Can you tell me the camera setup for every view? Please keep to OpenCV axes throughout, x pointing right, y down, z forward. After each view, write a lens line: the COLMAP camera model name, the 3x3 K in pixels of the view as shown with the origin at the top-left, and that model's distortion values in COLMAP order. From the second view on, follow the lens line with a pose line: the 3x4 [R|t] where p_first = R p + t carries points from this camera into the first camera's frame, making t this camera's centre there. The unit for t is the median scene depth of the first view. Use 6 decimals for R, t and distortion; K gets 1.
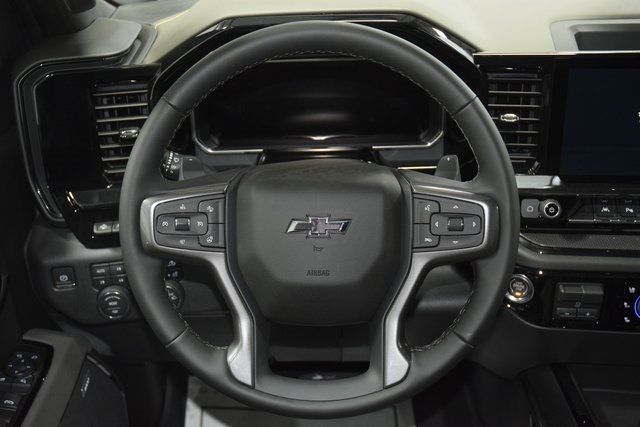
lens RADIAL K [[813.9, 0, 319.6], [0, 813.9, 210.7], [0, 0, 1]] dist [0.067292, 0.000000]
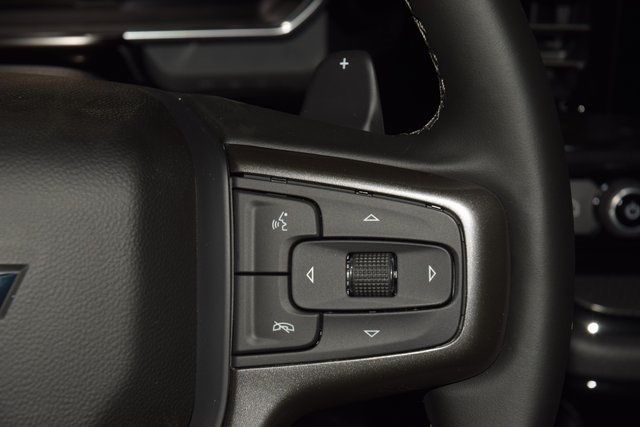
lens RADIAL K [[2296.7, 0, 319.8], [0, 2296.7, 213.3], [0, 0, 1]] dist [0.059677, 0.000000]
pose [[0.989156, -0.015157, 0.146084, 0.021128], [0.015437, 0.999881, -0.000782, -0.005828], [-0.146055, 0.003028, 0.989272, 0.144679]]
